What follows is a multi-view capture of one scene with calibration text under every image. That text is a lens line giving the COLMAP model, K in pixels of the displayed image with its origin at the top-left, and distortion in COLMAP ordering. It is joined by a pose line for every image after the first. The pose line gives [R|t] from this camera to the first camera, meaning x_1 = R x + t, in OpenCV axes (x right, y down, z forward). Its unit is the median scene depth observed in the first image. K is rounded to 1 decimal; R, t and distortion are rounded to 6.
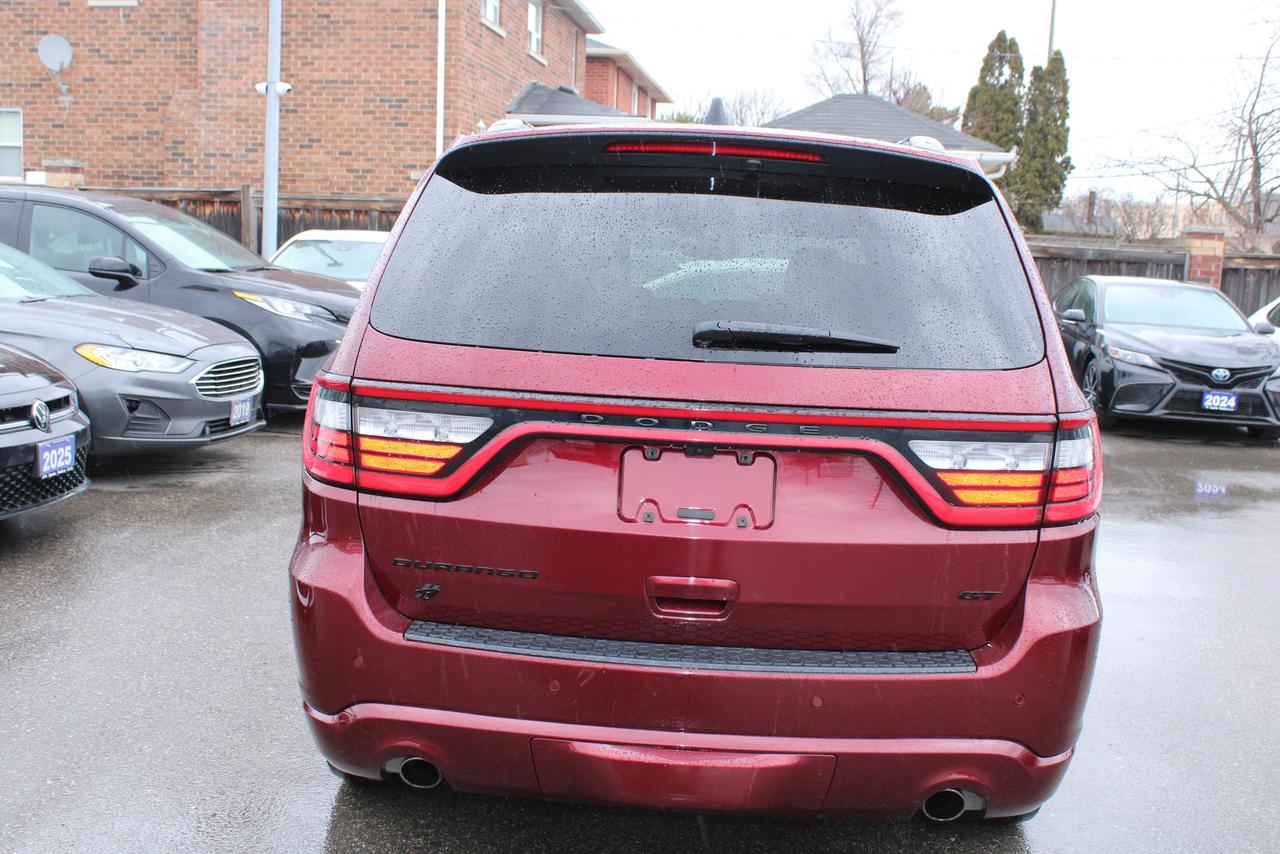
lens RADIAL K [[1371.4, 0, 640.0], [0, 1371.4, 427.0], [0, 0, 1]] dist [-0.140768, 0.174225]
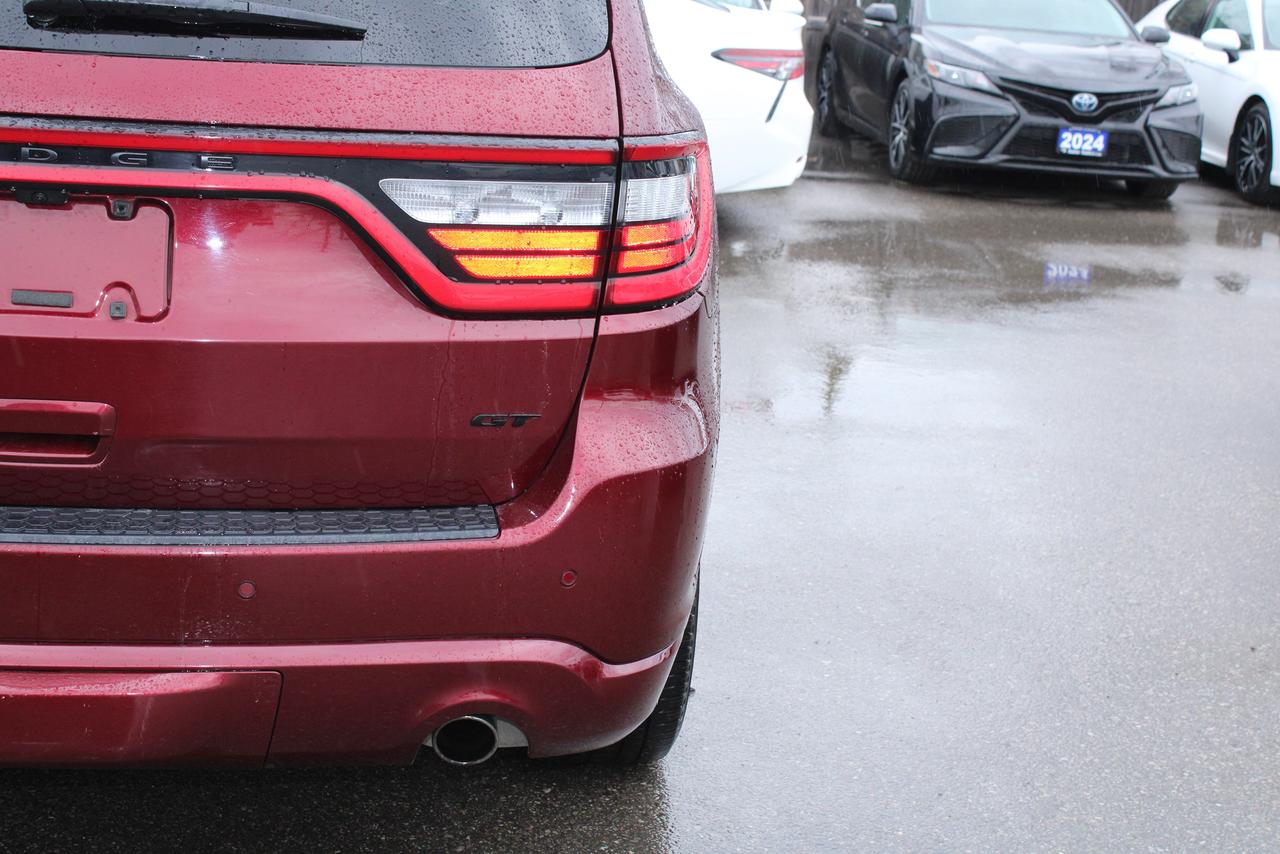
lens RADIAL K [[2053.7, 0, 640.0], [0, 2053.7, 427.0], [0, 0, 1]] dist [-0.022808, 0.051790]
pose [[0.984863, -0.023171, 0.171777, 0.027234], [0.003067, 0.993199, 0.116387, 0.002529], [-0.173305, -0.114099, 0.978237, 0.005596]]
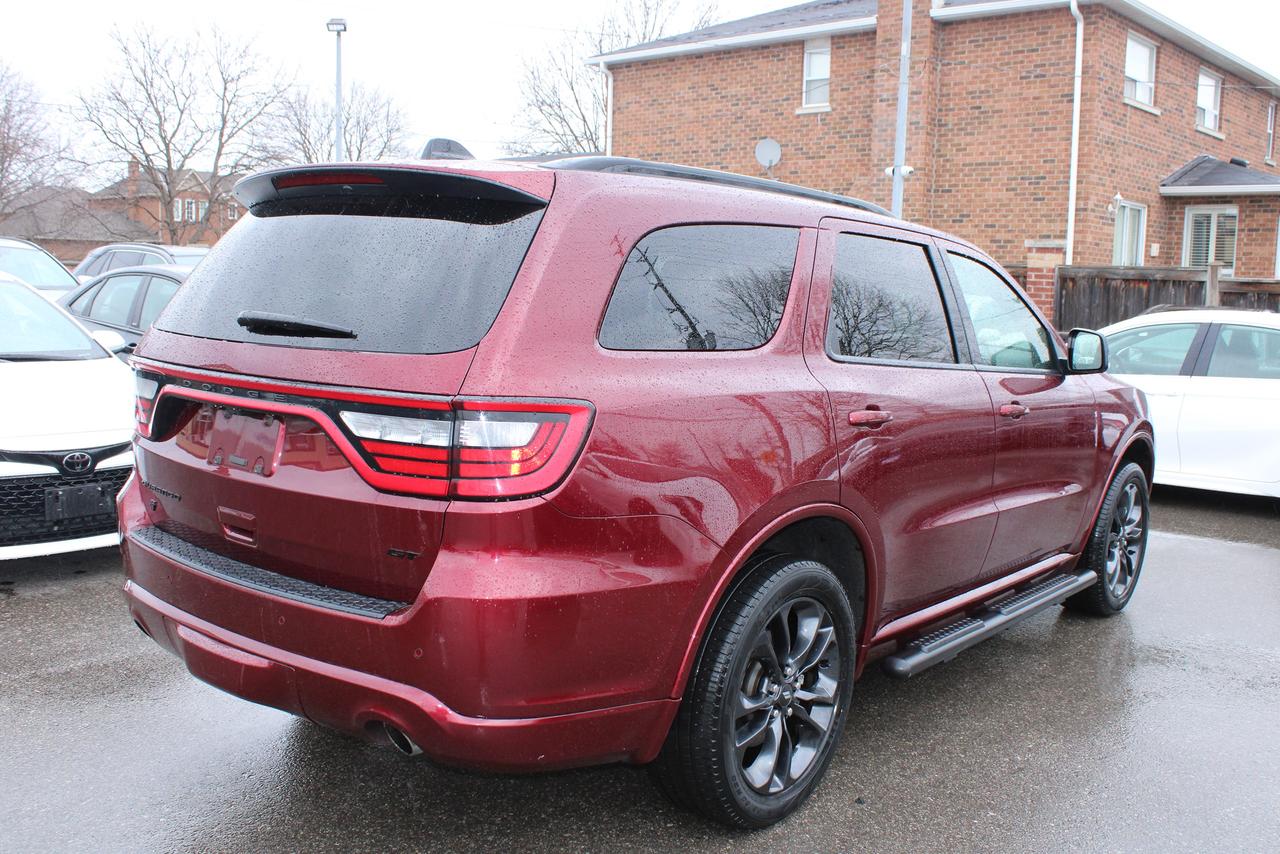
lens RADIAL K [[1180.1, 0, 640.0], [0, 1180.1, 427.0], [0, 0, 1]] dist [-0.095526, 0.024881]
pose [[0.812486, 0.057431, -0.580145, 0.182157], [-0.079120, 0.996791, -0.012131, 0.002856], [0.577587, 0.055758, 0.814423, 0.058646]]
